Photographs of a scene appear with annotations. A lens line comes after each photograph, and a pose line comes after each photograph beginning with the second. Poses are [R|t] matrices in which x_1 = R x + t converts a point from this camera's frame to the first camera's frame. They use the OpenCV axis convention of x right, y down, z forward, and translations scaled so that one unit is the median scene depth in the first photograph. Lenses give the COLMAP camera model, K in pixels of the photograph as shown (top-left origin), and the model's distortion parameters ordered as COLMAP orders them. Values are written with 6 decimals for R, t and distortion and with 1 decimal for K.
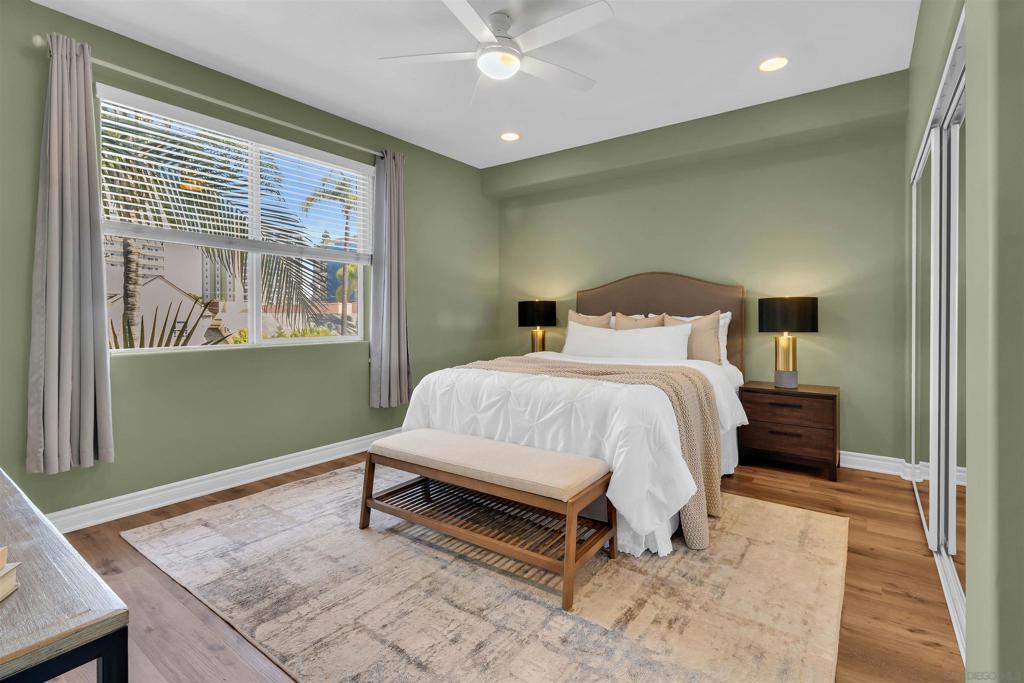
lens RADIAL K [[474.5, 0, 513.6], [0, 474.5, 320.4], [0, 0, 1]] dist [0.000129, 0.000079]
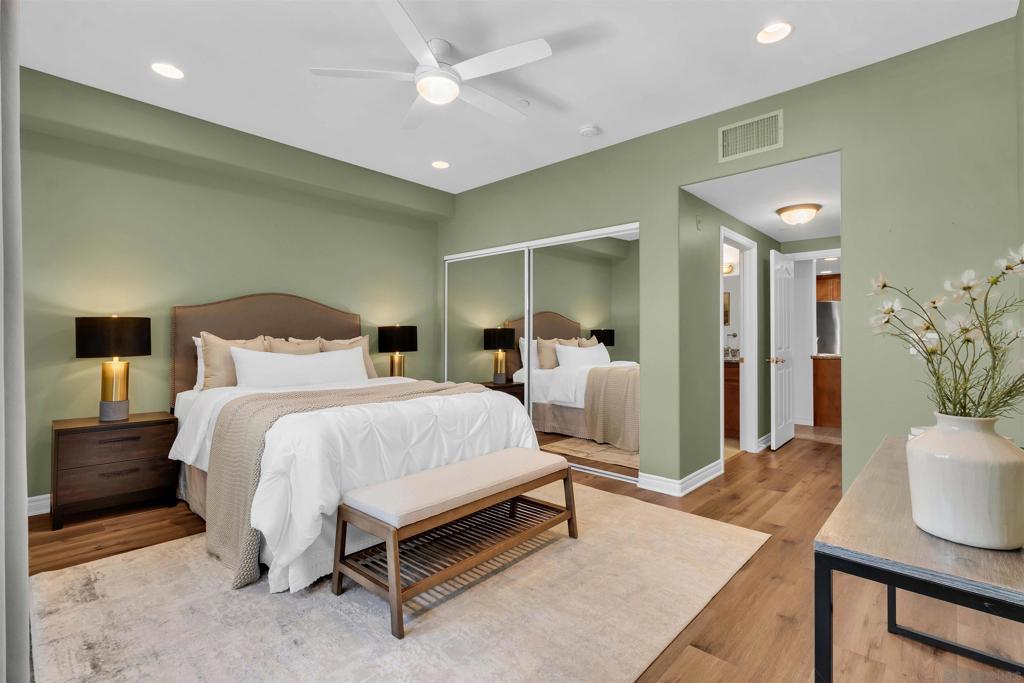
lens RADIAL K [[475.8, 0, 515.3], [0, 475.8, 331.5], [0, 0, 1]] dist [0.000358, 0.000058]
pose [[0.114911, 0.013458, 0.993285, -0.997688], [0.010503, 0.999836, -0.014762, -0.012170], [-0.993320, 0.012128, 0.114751, 0.720713]]
